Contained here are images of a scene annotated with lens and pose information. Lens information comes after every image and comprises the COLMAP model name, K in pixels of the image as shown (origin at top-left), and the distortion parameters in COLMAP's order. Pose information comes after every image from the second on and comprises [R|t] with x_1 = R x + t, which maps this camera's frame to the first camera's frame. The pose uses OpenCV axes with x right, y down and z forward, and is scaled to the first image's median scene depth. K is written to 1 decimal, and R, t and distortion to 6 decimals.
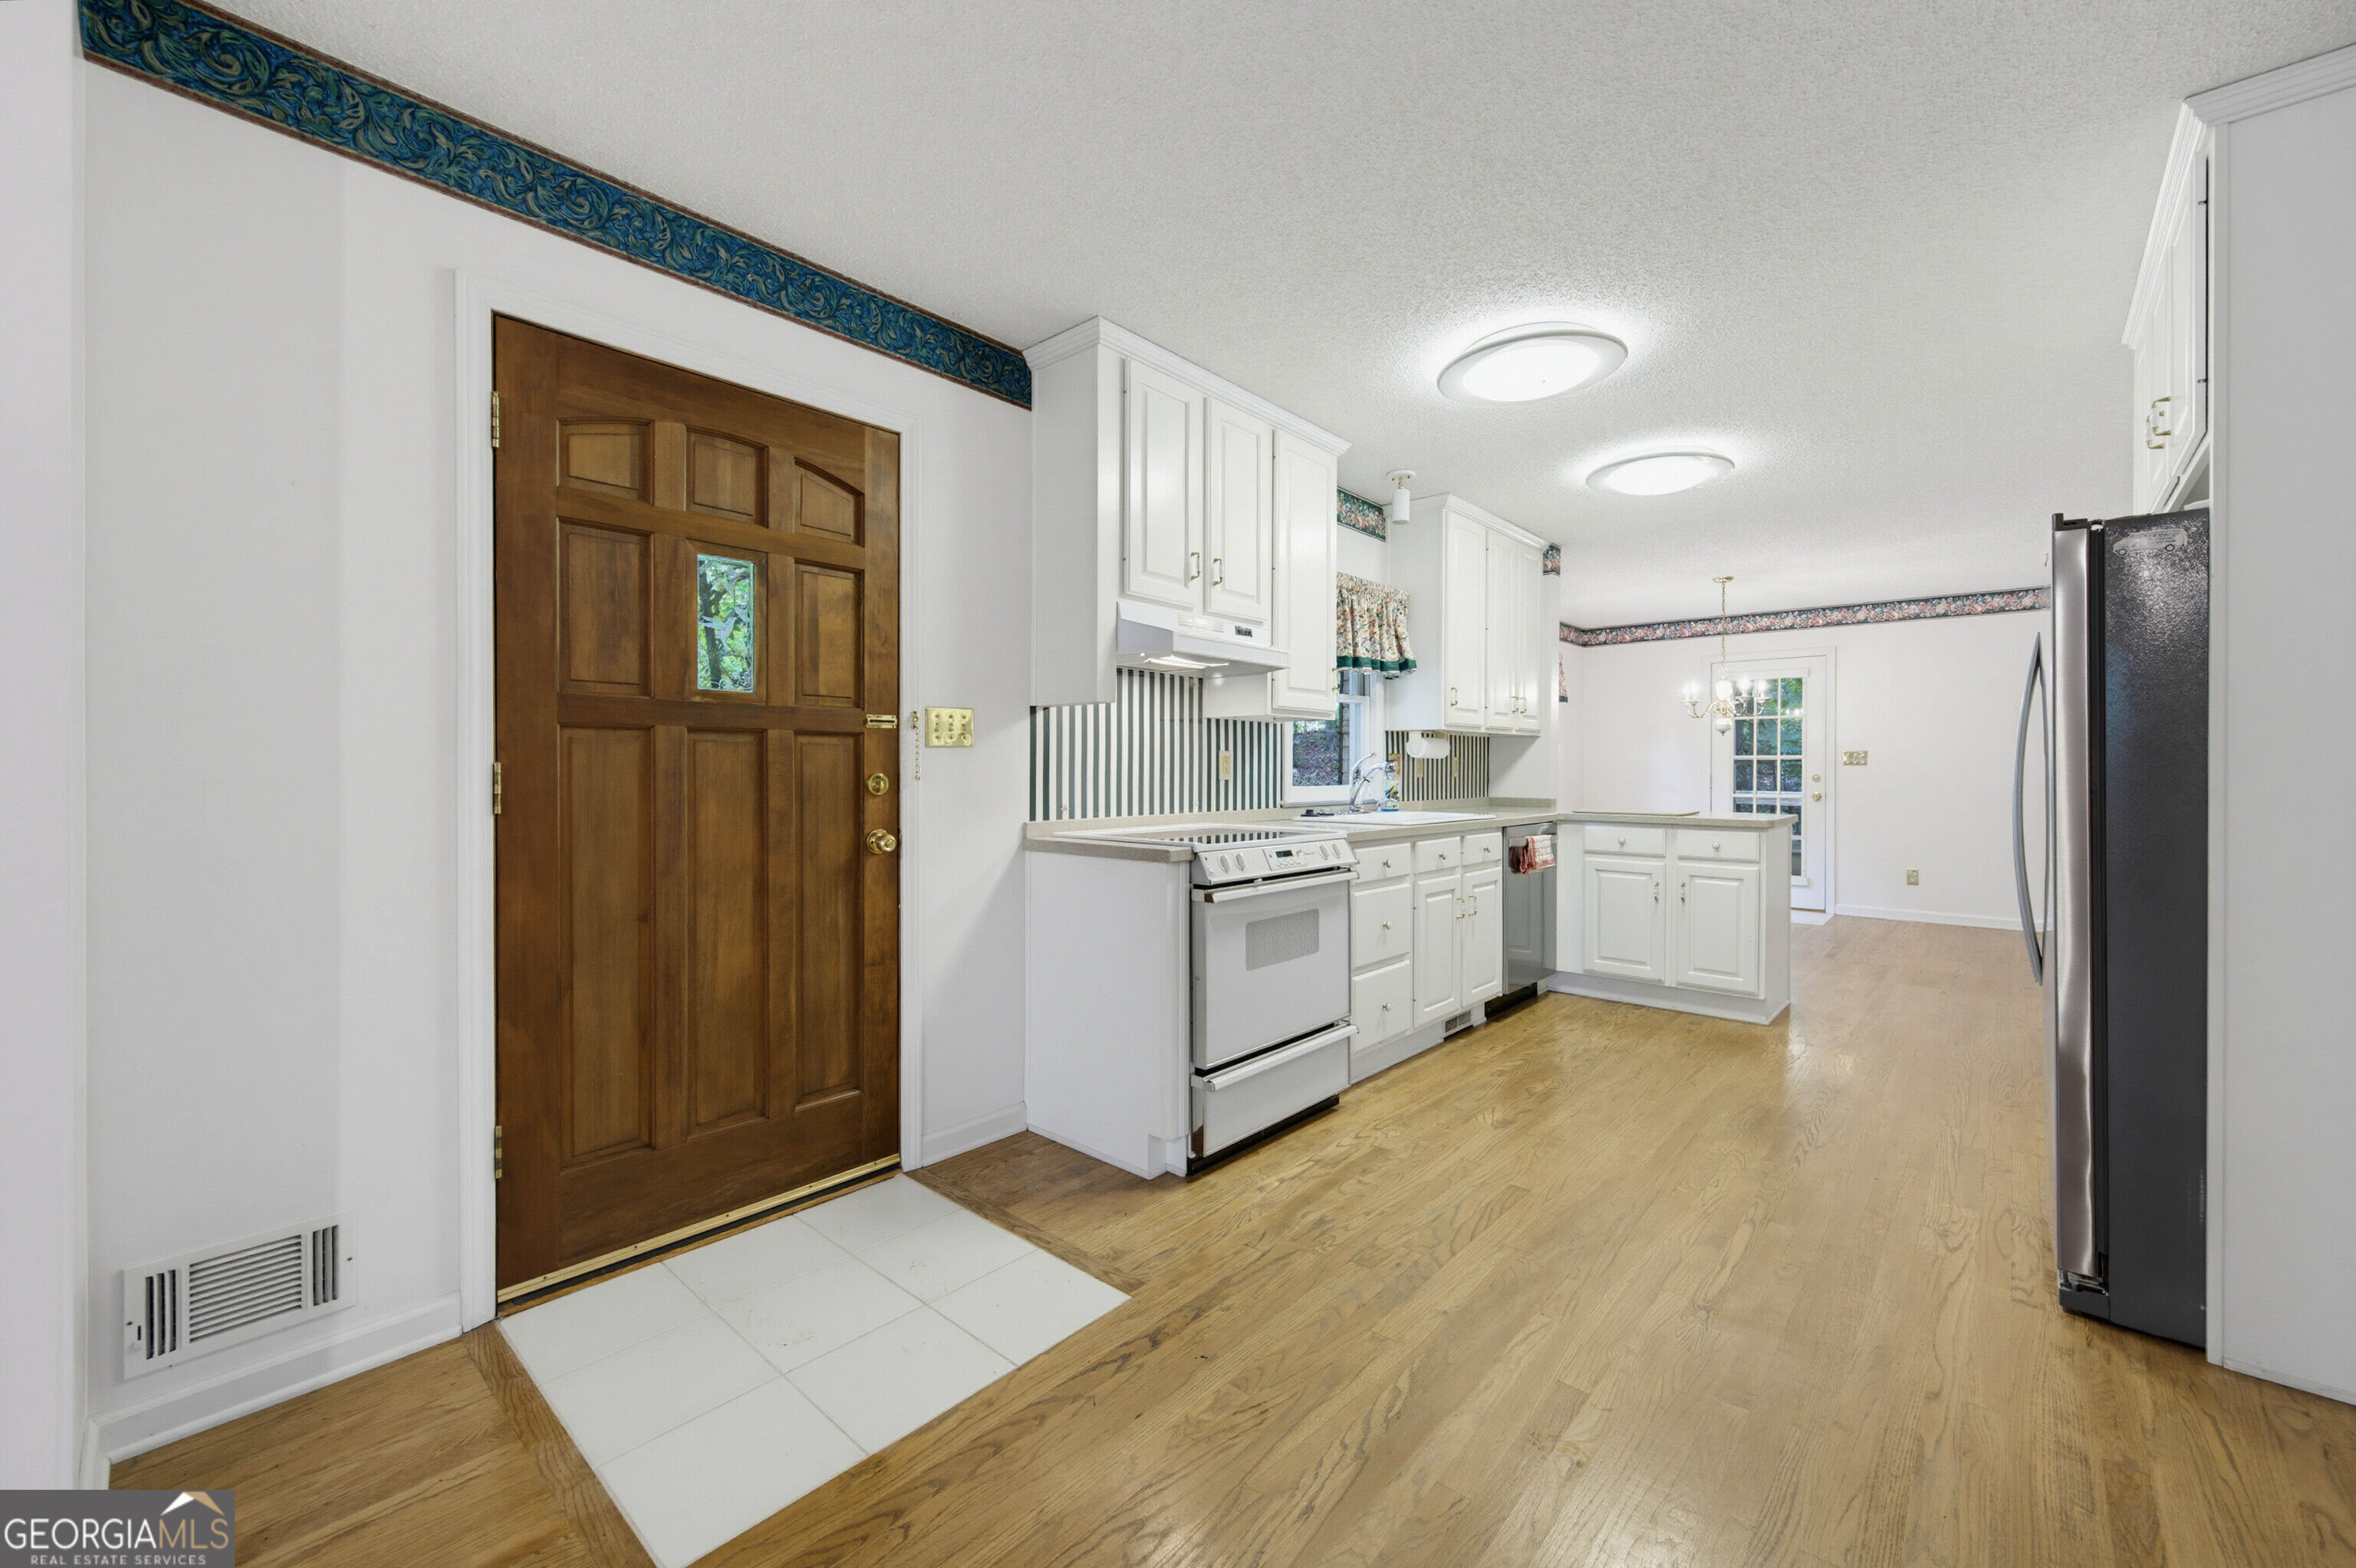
lens RADIAL K [[935.0, 0, 1178.0], [0, 935.0, 784.0], [0, 0, 1]] dist [0.082531, -0.000063]
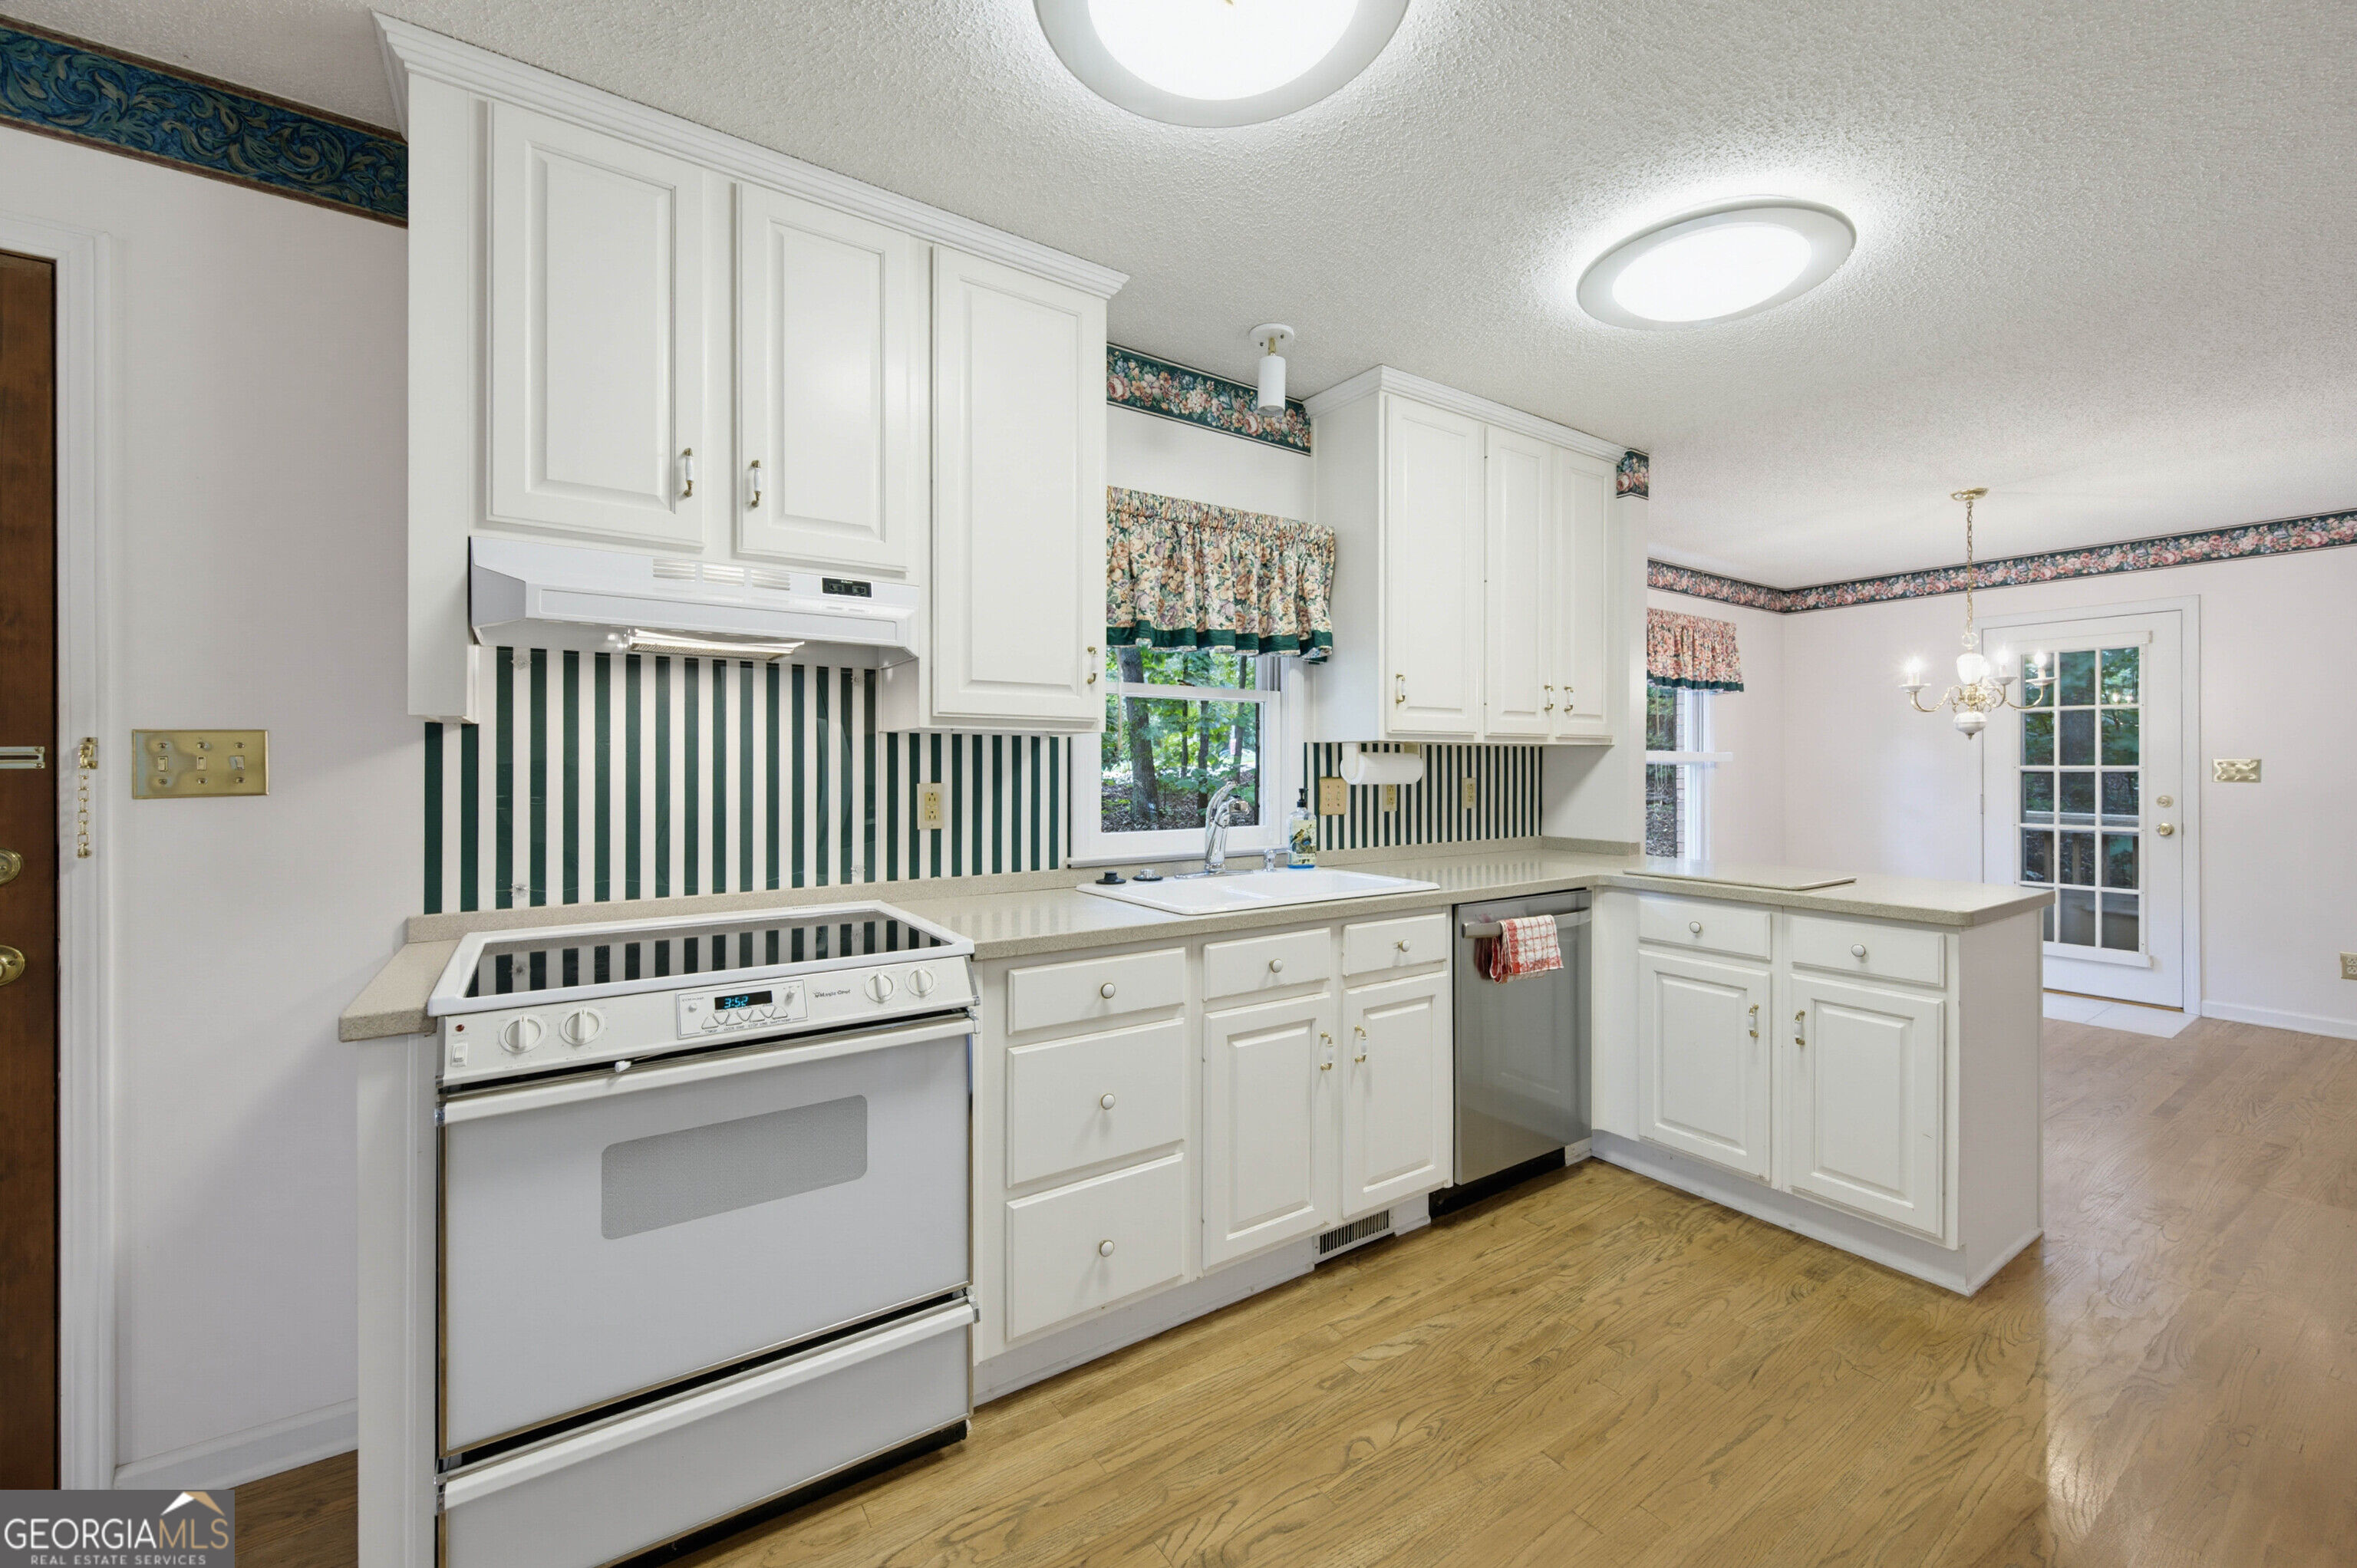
lens RADIAL K [[914.7, 0, 1178.5], [0, 914.7, 784.0], [0, 0, 1]] dist [0.019655, -0.000003]
pose [[0.964227, -0.002687, -0.265064, 0.331643], [0.002272, 0.999996, -0.001871, -0.029880], [0.265068, 0.001202, 0.964229, 0.397493]]
